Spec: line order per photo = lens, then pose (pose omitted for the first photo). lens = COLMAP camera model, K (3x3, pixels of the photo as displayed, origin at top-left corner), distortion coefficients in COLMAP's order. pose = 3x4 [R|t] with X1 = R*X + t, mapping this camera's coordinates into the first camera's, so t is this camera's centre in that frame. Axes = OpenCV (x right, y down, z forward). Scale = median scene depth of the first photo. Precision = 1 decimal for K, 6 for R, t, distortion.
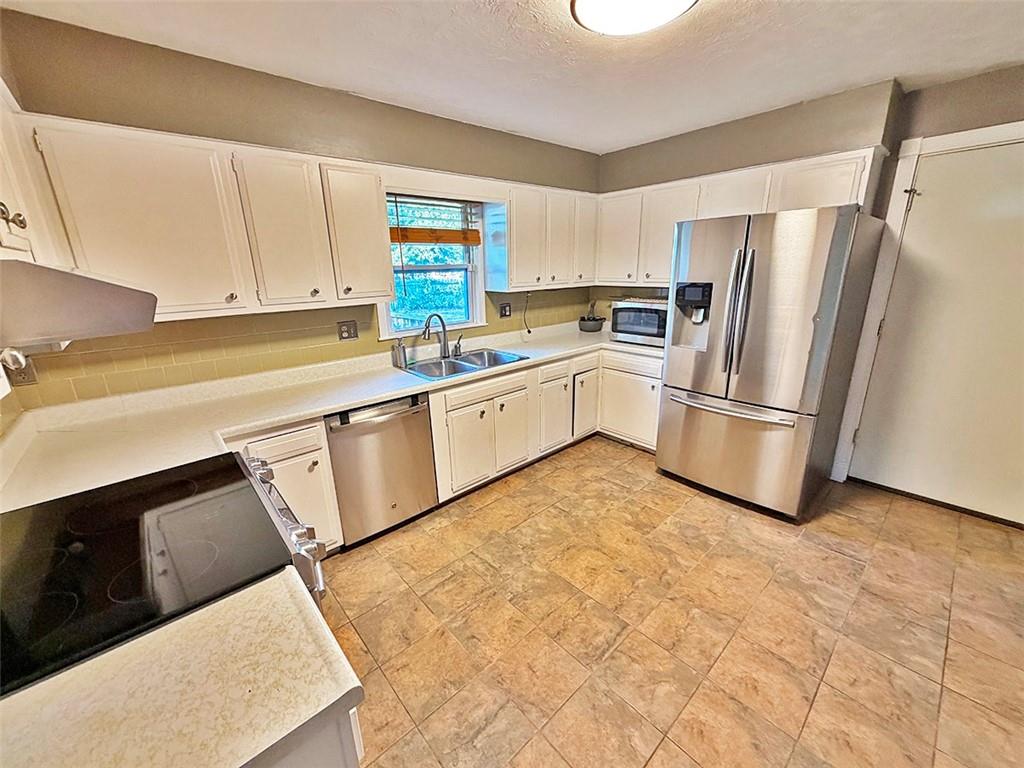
lens RADIAL K [[407.6, 0, 508.6], [0, 407.6, 385.1], [0, 0, 1]] dist [-0.002006, 0.000523]
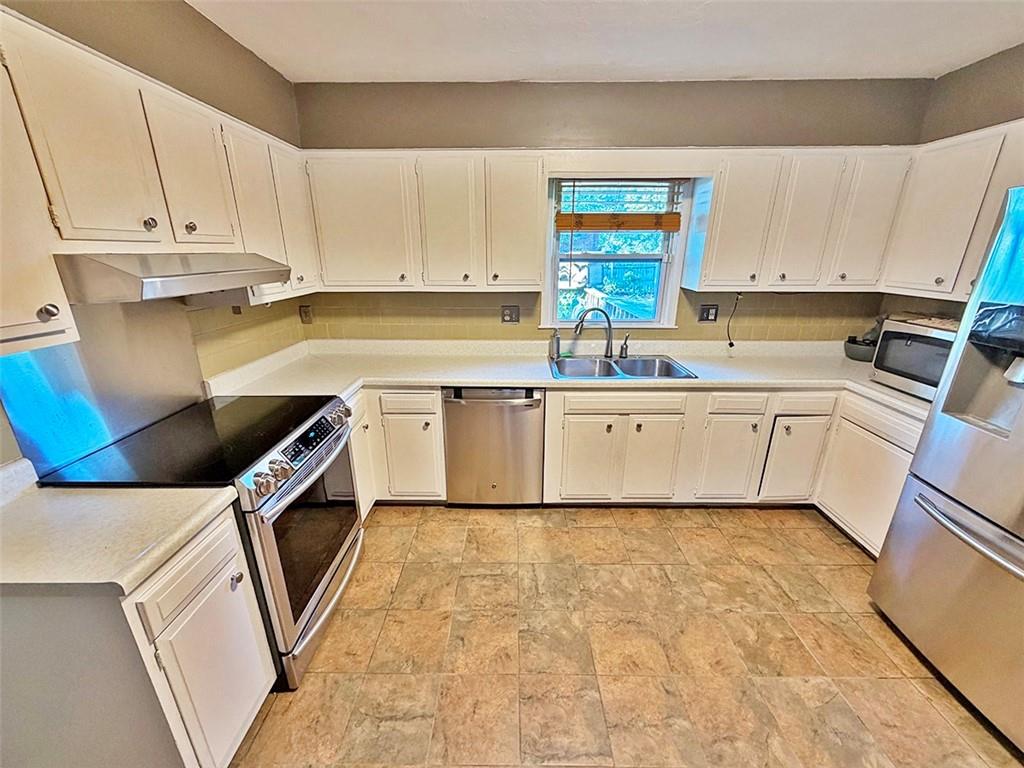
lens RADIAL K [[407.6, 0, 509.4], [0, 407.6, 385.7], [0, 0, 1]] dist [-0.002006, 0.000523]
pose [[0.740154, 0.233275, -0.630678, 0.333360], [-0.207250, 0.971378, 0.116067, -0.080551], [0.639703, 0.044801, 0.767316, 0.202595]]
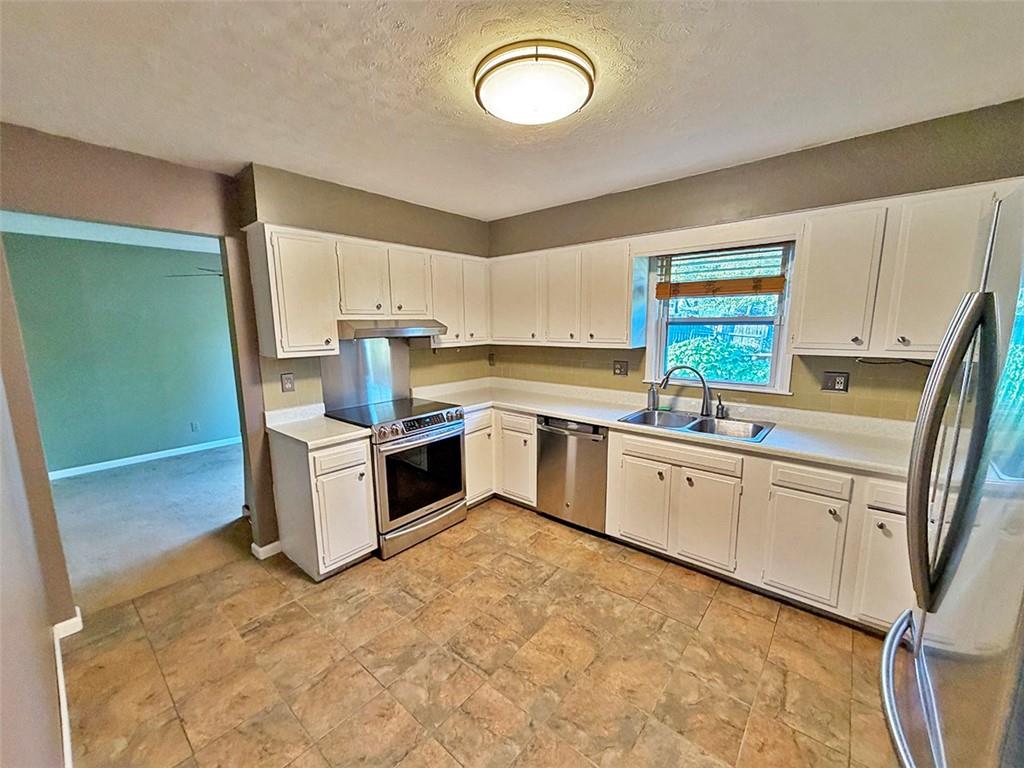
lens RADIAL K [[407.6, 0, 510.6], [0, 407.6, 386.1], [0, 0, 1]] dist [-0.002006, 0.000523]
pose [[0.141341, 0.178324, -0.973768, 0.816870], [-0.272631, 0.952618, 0.134879, -0.167495], [0.951680, 0.246415, 0.183260, 0.492881]]
